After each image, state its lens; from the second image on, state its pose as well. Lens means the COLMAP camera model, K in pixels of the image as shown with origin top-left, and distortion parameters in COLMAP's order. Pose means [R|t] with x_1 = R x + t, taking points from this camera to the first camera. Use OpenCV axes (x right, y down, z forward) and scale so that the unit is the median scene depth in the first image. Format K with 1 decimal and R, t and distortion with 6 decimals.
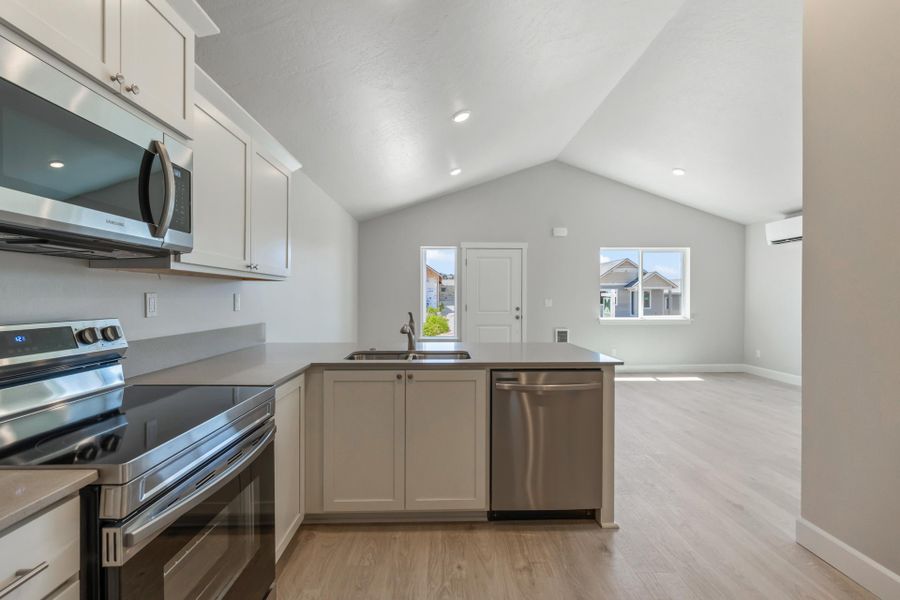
lens RADIAL K [[409.0, 0, 452.0], [0, 409.0, 303.4], [0, 0, 1]] dist [-0.000677, -0.000242]
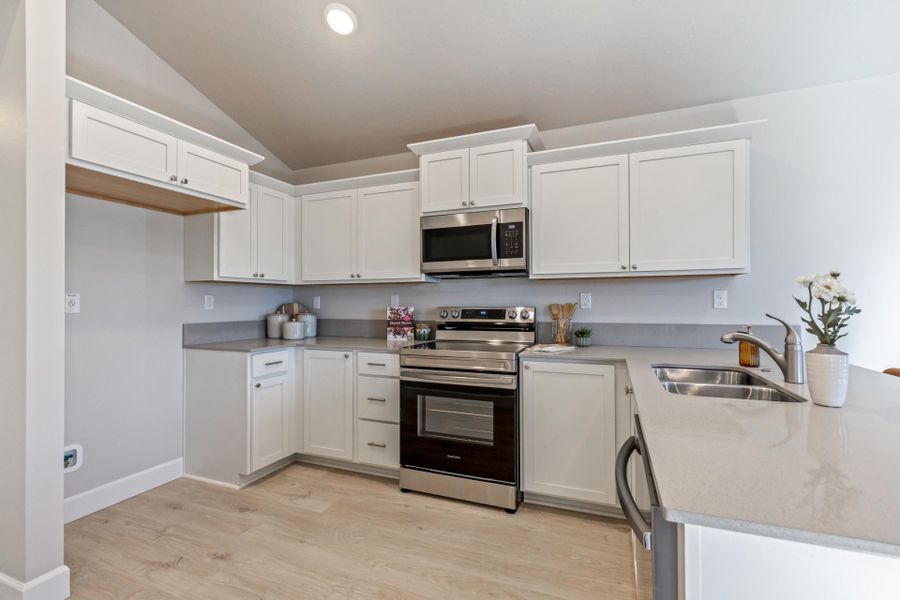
lens RADIAL K [[403.5, 0, 450.0], [0, 403.5, 300.0], [0, 0, 1]] dist [-0.002851, 0.000168]
pose [[-0.394104, -0.005188, -0.919051, 0.728408], [-0.008469, 0.999962, -0.002013, 0.008177], [0.919027, 0.006990, -0.394133, 0.978633]]
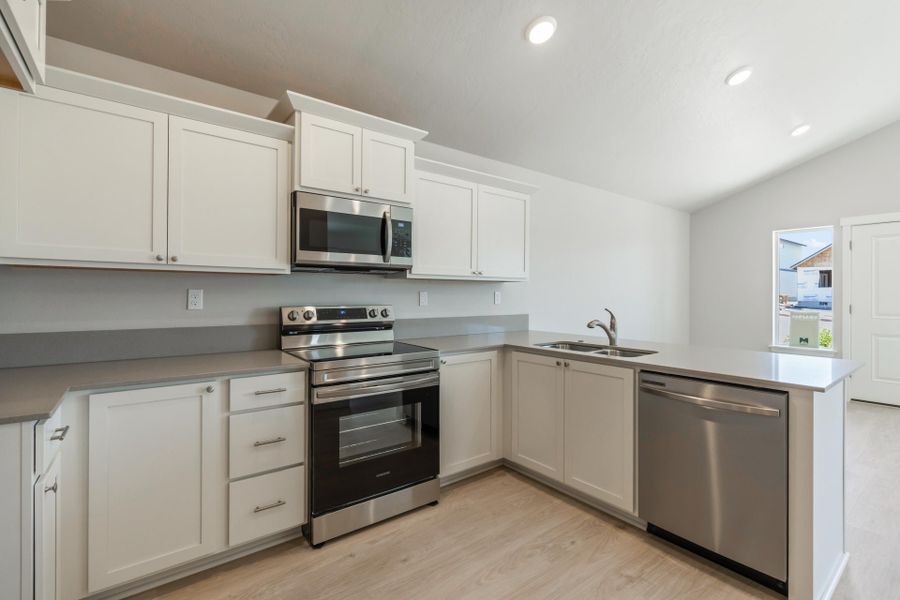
lens RADIAL K [[408.1, 0, 452.9], [0, 408.1, 294.8], [0, 0, 1]] dist [0.000748, 0.000071]
pose [[0.592051, 0.002286, -0.805897, 0.615162], [-0.013695, 0.999880, -0.007225, -0.001147], [0.805784, 0.015314, 0.592012, 0.078915]]
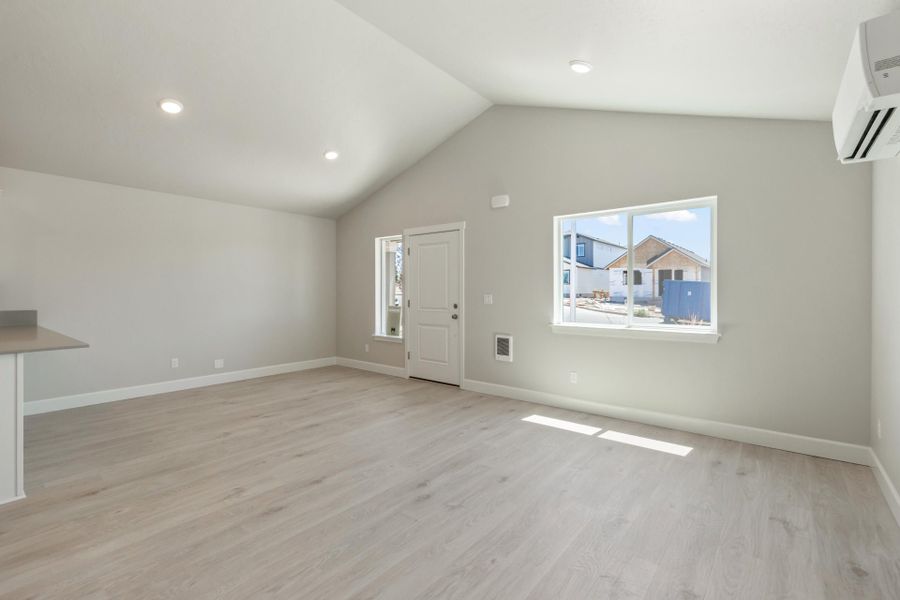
lens RADIAL K [[408.1, 0, 452.9], [0, 408.1, 294.8], [0, 0, 1]] dist [0.000748, 0.000071]
pose [[0.761209, 0.005725, -0.648482, 2.072960], [-0.009914, 0.999947, -0.002809, -0.019673], [0.648431, 0.008567, 0.761225, 1.223390]]
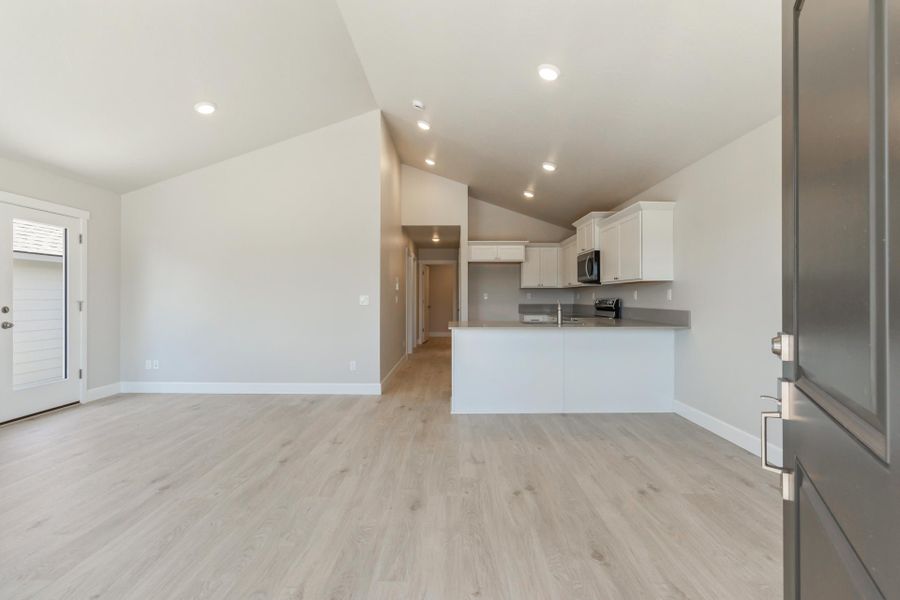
lens RADIAL K [[403.5, 0, 450.0], [0, 403.5, 300.0], [0, 0, 1]] dist [-0.002851, 0.000168]
pose [[-0.999374, -0.000812, 0.035382, 0.344712], [-0.000113, 0.999805, 0.019763, -0.015017], [-0.035391, 0.019747, -0.999178, 3.226403]]
